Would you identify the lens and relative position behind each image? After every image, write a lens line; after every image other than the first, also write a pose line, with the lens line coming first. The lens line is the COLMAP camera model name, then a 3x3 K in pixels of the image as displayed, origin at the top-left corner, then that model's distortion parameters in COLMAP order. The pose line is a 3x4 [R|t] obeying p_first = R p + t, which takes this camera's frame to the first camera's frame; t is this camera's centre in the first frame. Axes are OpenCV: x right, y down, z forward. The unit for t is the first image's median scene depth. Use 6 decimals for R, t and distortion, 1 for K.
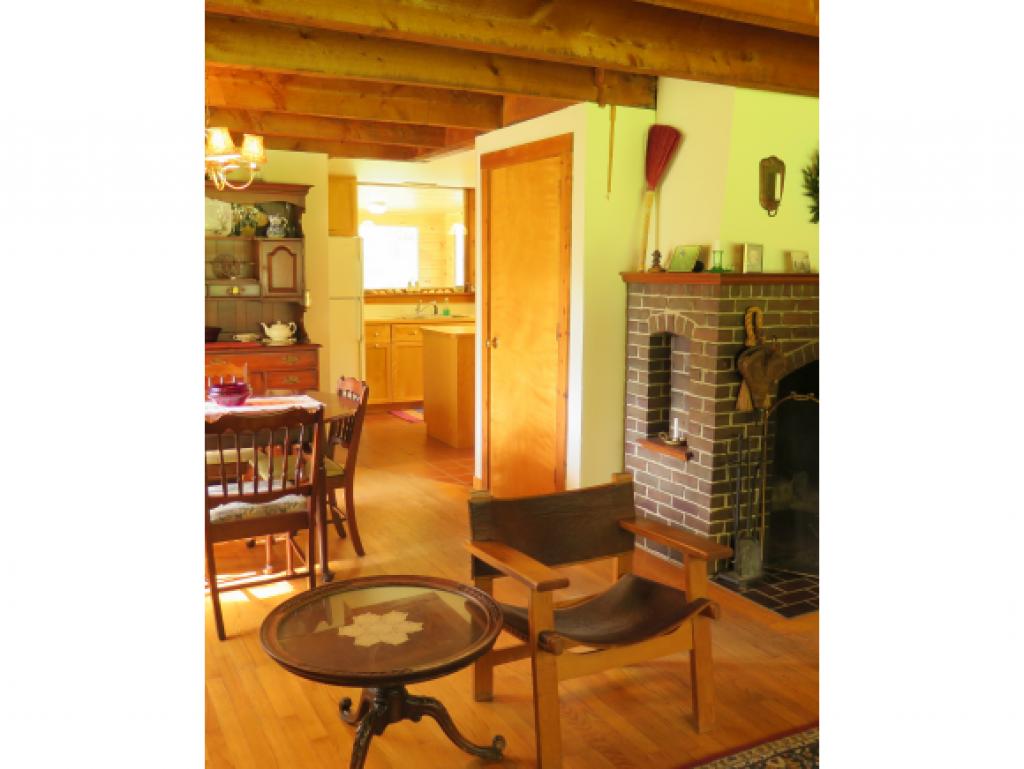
lens RADIAL K [[856.9, 0, 512.0], [0, 856.9, 384.5], [0, 0, 1]] dist [-0.004530, -0.000810]
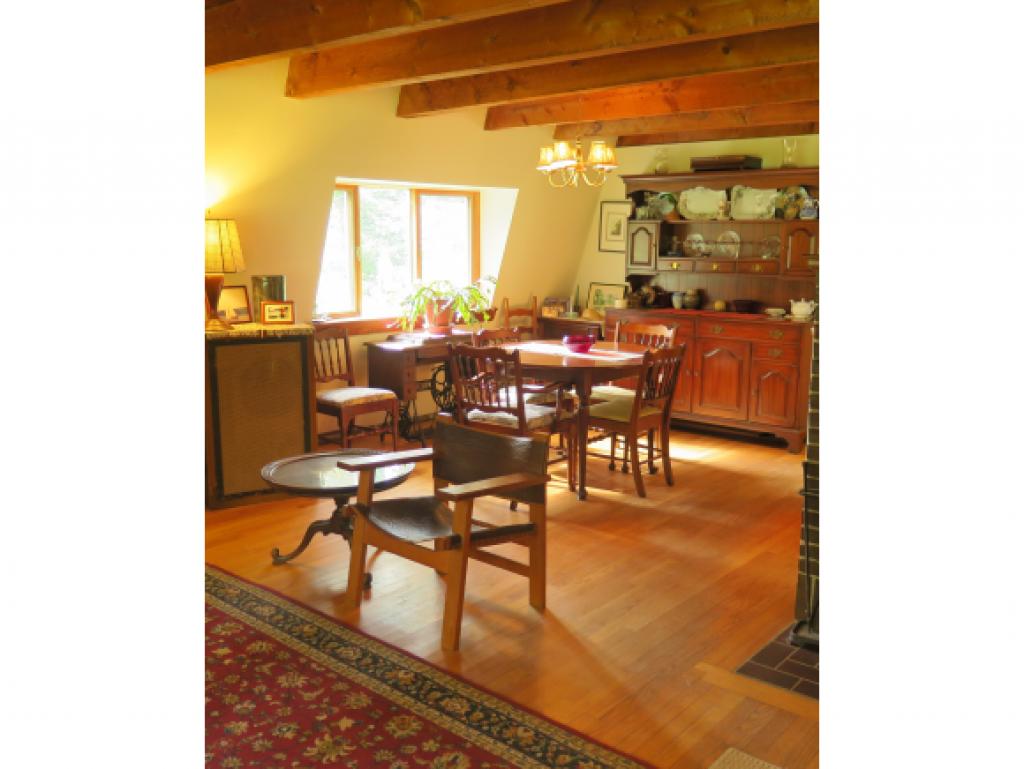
lens RADIAL K [[856.9, 0, 512.0], [0, 856.9, 384.5], [0, 0, 1]] dist [-0.004530, -0.000810]
pose [[0.371896, 0.149271, -0.916194, 0.712623], [-0.130341, 0.985605, 0.107673, -0.045616], [0.919078, 0.079374, 0.385999, 0.341673]]
